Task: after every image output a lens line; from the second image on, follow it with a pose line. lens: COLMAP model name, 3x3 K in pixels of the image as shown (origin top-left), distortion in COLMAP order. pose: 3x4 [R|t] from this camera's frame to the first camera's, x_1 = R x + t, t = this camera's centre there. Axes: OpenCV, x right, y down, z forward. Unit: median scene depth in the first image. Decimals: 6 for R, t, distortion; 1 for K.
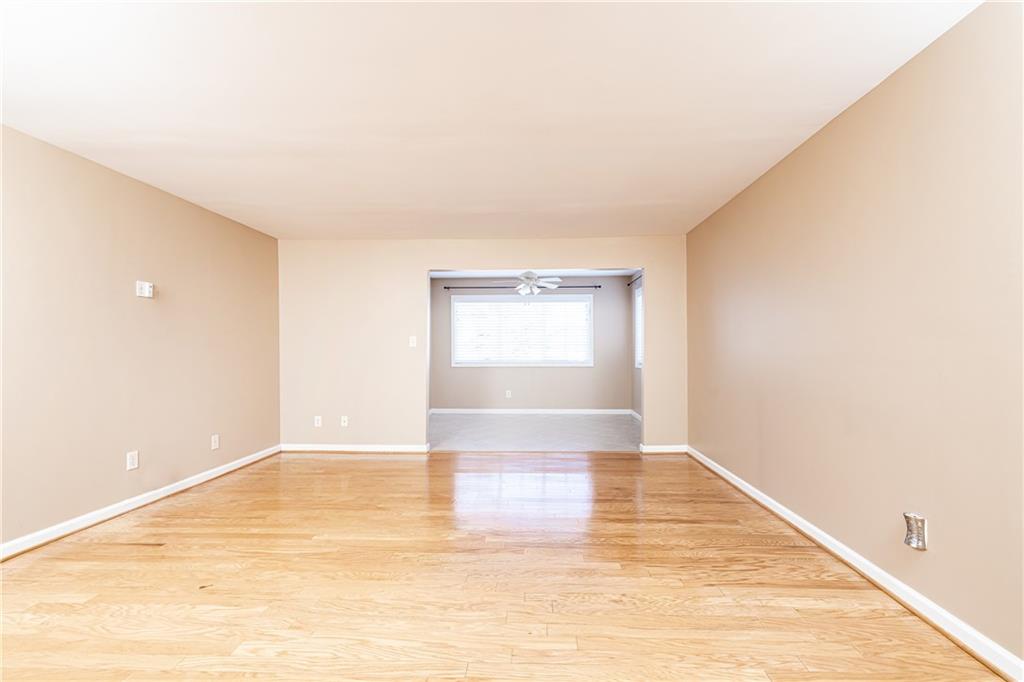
lens RADIAL K [[430.7, 0, 523.2], [0, 430.7, 349.1], [0, 0, 1]] dist [0.001714, 0.000538]
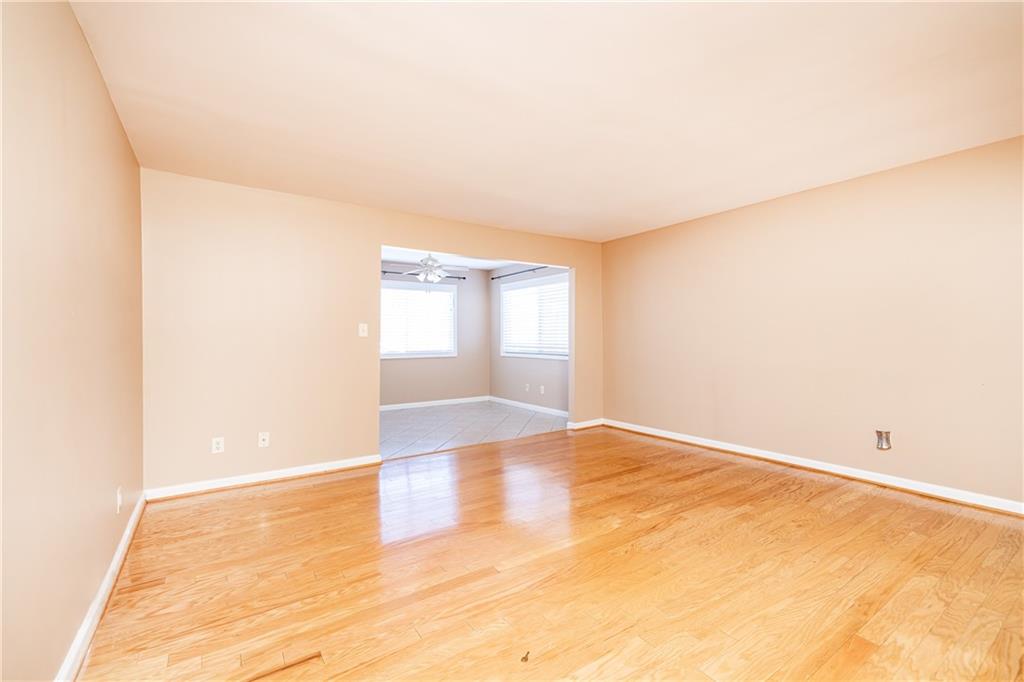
lens RADIAL K [[427.4, 0, 510.3], [0, 427.4, 340.6], [0, 0, 1]] dist [-0.000237, 0.000433]
pose [[0.812072, -0.006692, 0.583518, -0.910055], [0.006545, 0.999976, 0.002360, 0.003643], [-0.583520, 0.001903, 0.812096, 0.321747]]
